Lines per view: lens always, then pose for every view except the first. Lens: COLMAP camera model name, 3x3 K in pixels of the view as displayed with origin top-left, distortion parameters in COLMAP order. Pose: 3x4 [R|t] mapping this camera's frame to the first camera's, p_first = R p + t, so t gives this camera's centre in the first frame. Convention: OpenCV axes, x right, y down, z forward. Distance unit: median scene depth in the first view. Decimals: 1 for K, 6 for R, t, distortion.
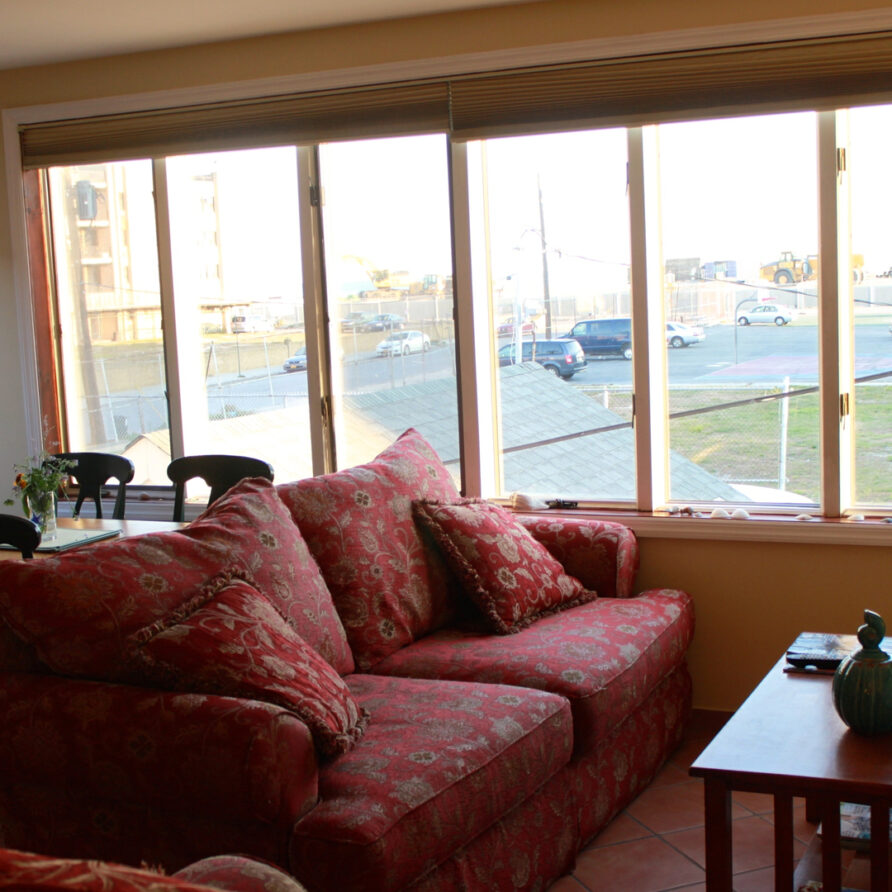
lens RADIAL K [[1431.6, 0, 451.3], [0, 1431.6, 453.7], [0, 0, 1]] dist [-0.097297, 0.000000]
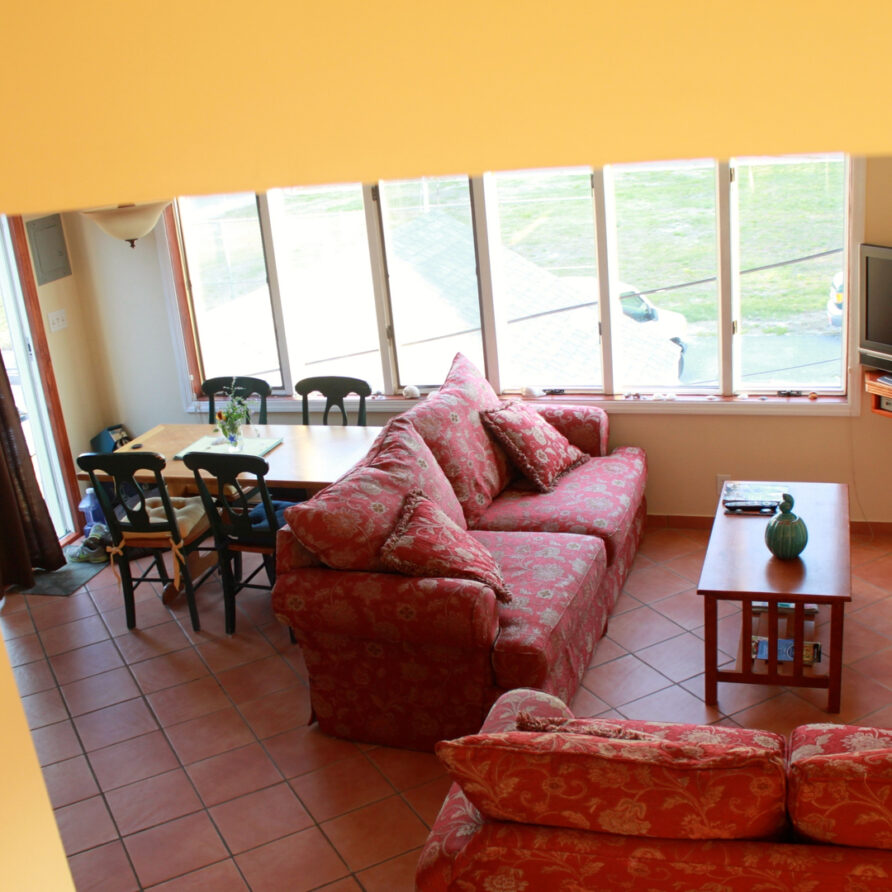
lens RADIAL K [[1118.8, 0, 452.2], [0, 1118.8, 449.0], [0, 0, 1]] dist [-0.127595, 0.000000]
pose [[0.991340, -0.081323, 0.103107, -0.195941], [0.059316, 0.977811, 0.200914, -0.185555], [-0.117158, -0.193058, 0.974168, -0.226182]]
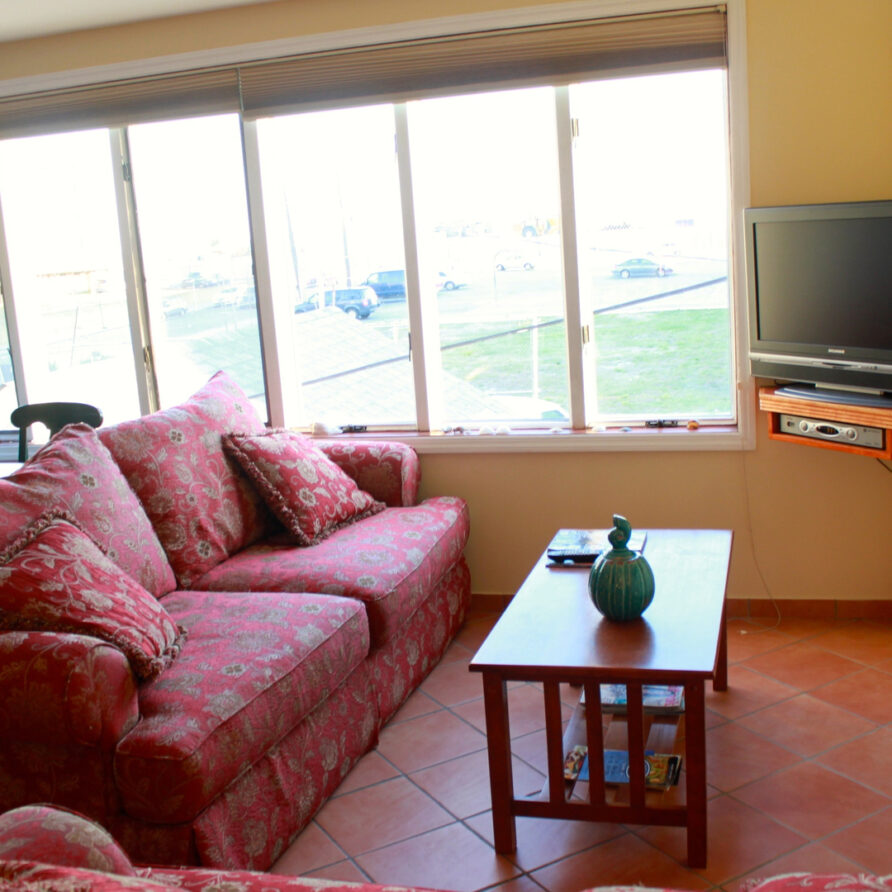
lens RADIAL K [[1118.8, 0, 443.8], [0, 1118.8, 452.8], [0, 0, 1]] dist [-0.127595, 0.000000]
pose [[0.988006, -0.056481, 0.143714, 0.020505], [0.046611, 0.996376, 0.071144, -0.008313], [-0.147211, -0.063592, 0.987059, 0.094560]]
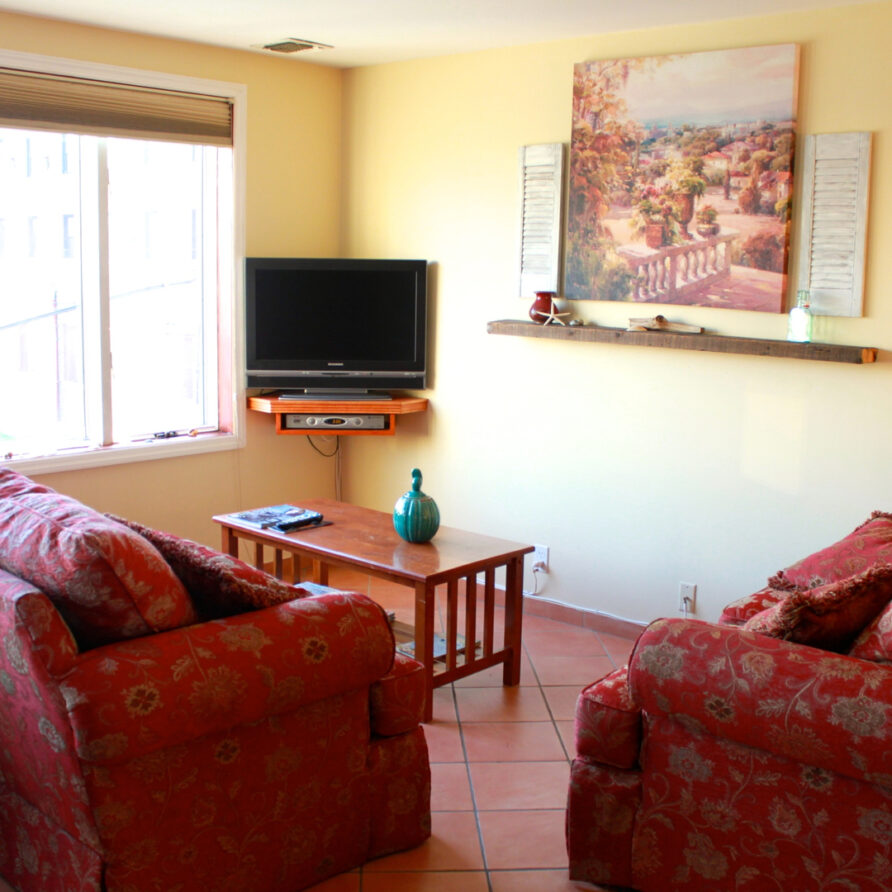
lens RADIAL K [[1118.8, 0, 454.4], [0, 1118.8, 451.2], [0, 0, 1]] dist [-0.127595, 0.000000]
pose [[0.287204, -0.105620, 0.952028, -0.684017], [0.083734, 0.992866, 0.084891, -0.010719], [-0.954202, 0.055336, 0.293999, 0.425273]]
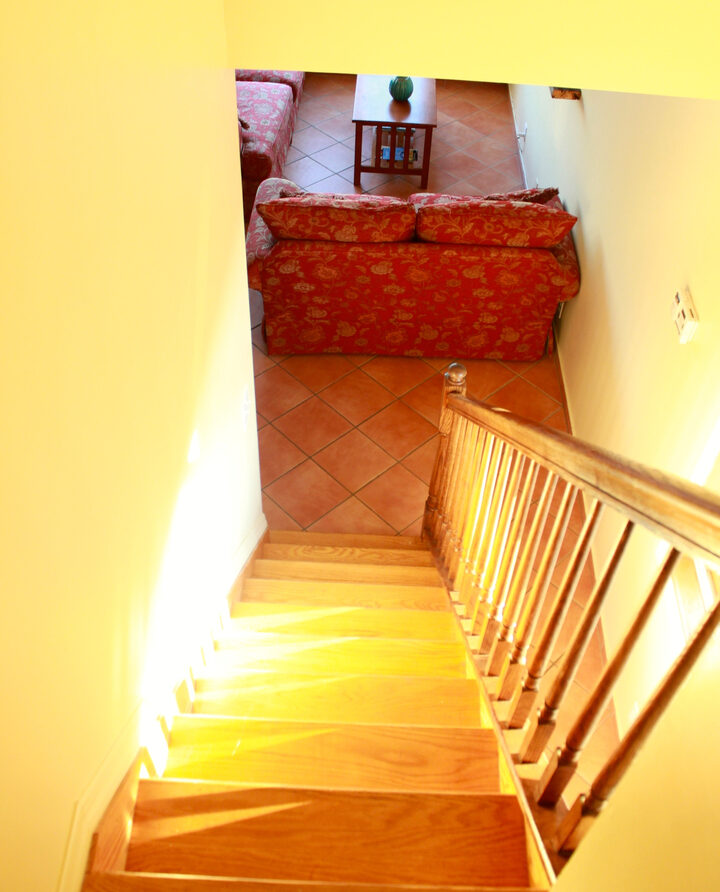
lens RADIAL K [[908.2, 0, 389.8], [0, 908.2, 440.4], [0, 0, 1]] dist [-0.137665, 0.000000]
pose [[0.910781, -0.229227, 0.343412, -0.433922], [-0.050681, 0.763375, 0.643965, -0.374278], [-0.409766, -0.603916, 0.683650, -0.602906]]
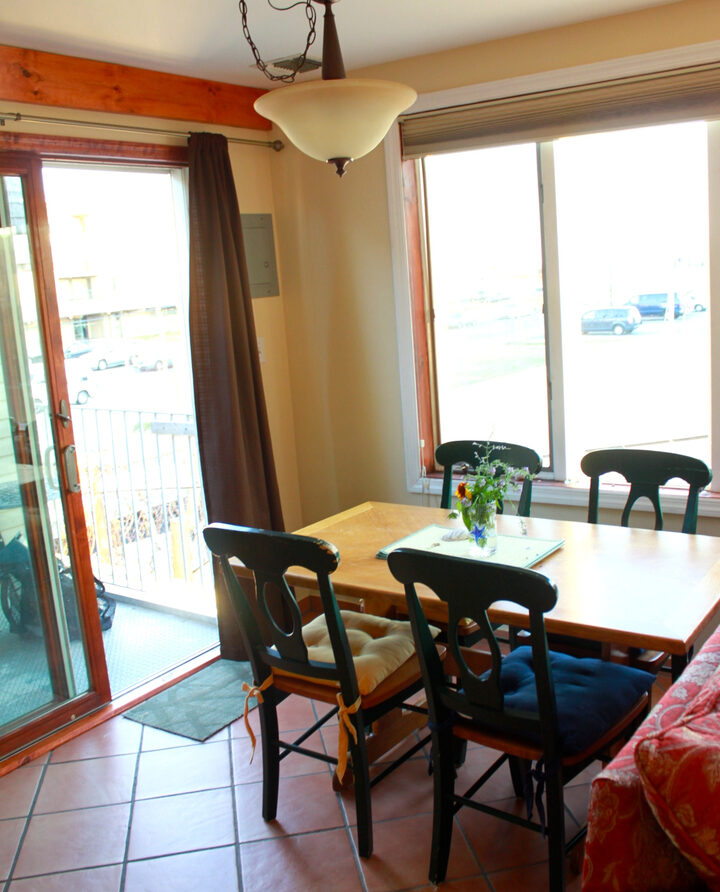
lens RADIAL K [[908.2, 0, 355.7], [0, 908.2, 439.7], [0, 0, 1]] dist [-0.137665, 0.000000]
pose [[0.980389, 0.009987, -0.196817, -0.277445], [0.002779, 0.997915, 0.064482, -0.053565], [0.197051, -0.063764, 0.978318, 0.463240]]
